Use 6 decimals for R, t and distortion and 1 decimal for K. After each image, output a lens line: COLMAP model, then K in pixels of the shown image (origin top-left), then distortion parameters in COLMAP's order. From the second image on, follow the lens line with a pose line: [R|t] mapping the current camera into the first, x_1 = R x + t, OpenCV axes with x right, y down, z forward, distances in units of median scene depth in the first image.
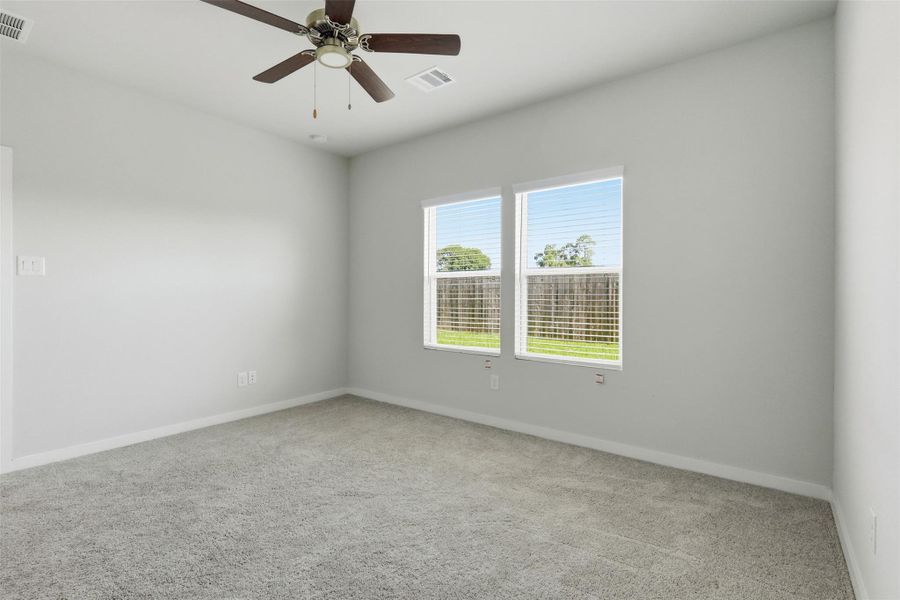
lens RADIAL K [[422.6, 0, 444.7], [0, 422.6, 296.4], [0, 0, 1]] dist [-0.002497, 0.000266]
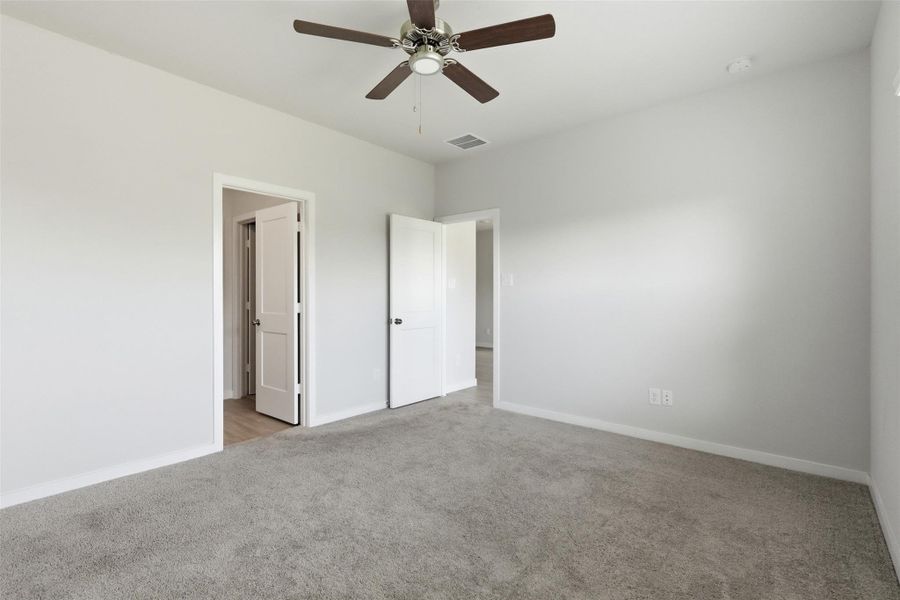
lens RADIAL K [[422.6, 0, 449.3], [0, 422.6, 296.2], [0, 0, 1]] dist [-0.002497, 0.000266]
pose [[-0.058997, -0.013577, -0.998166, 0.382927], [-0.016173, 0.999789, -0.012643, 0.007193], [0.998127, 0.015397, -0.059205, 0.574616]]
